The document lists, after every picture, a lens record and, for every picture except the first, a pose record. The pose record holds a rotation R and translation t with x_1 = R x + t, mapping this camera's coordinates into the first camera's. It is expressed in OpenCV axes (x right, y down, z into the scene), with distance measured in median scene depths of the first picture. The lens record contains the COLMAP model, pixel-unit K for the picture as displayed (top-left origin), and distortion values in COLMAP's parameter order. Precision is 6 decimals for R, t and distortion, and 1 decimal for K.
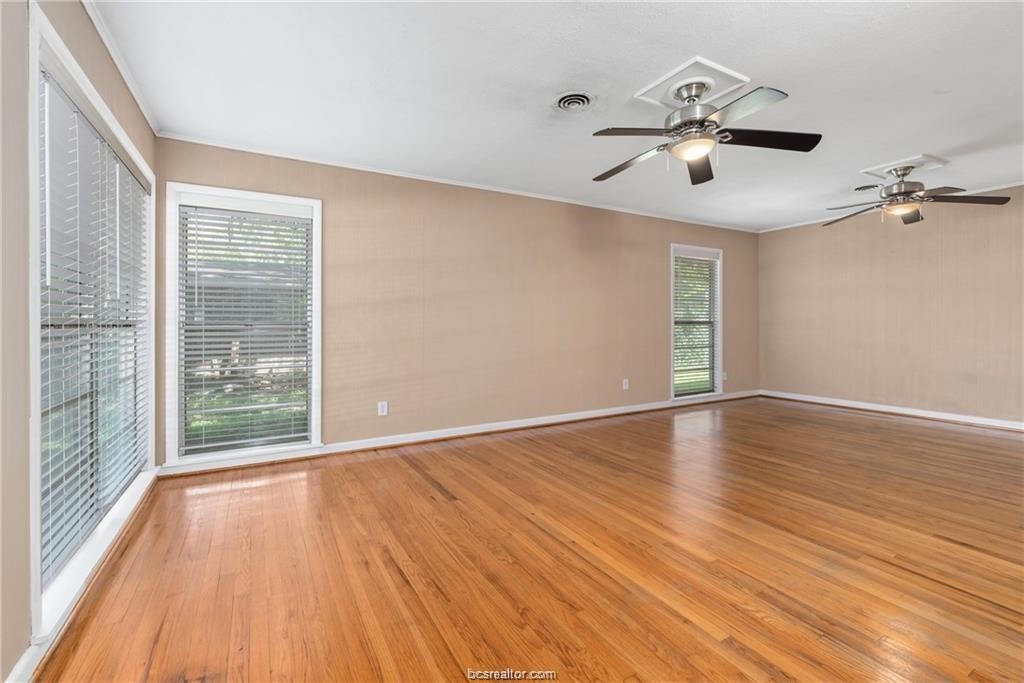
lens RADIAL K [[454.1, 0, 512.3], [0, 454.1, 318.0], [0, 0, 1]] dist [0.000520, 0.000065]
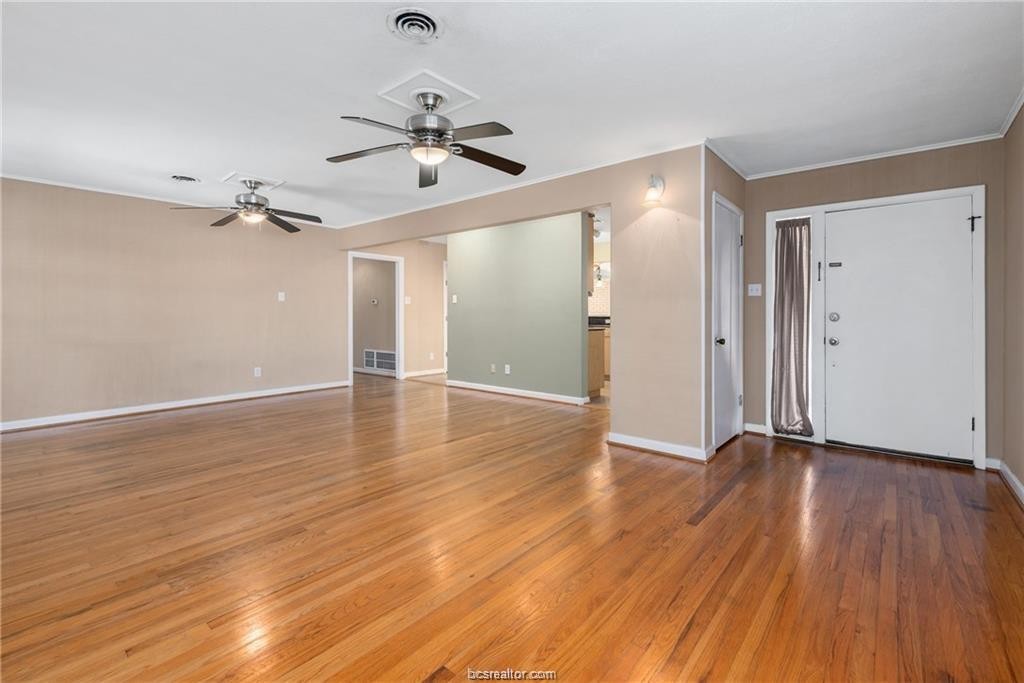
lens RADIAL K [[454.1, 0, 512.3], [0, 454.1, 318.0], [0, 0, 1]] dist [0.000520, 0.000065]
pose [[-0.344507, -0.007868, 0.938751, -0.686531], [-0.009044, 0.999946, 0.005062, -0.001583], [-0.938740, -0.006746, -0.344560, 1.207123]]
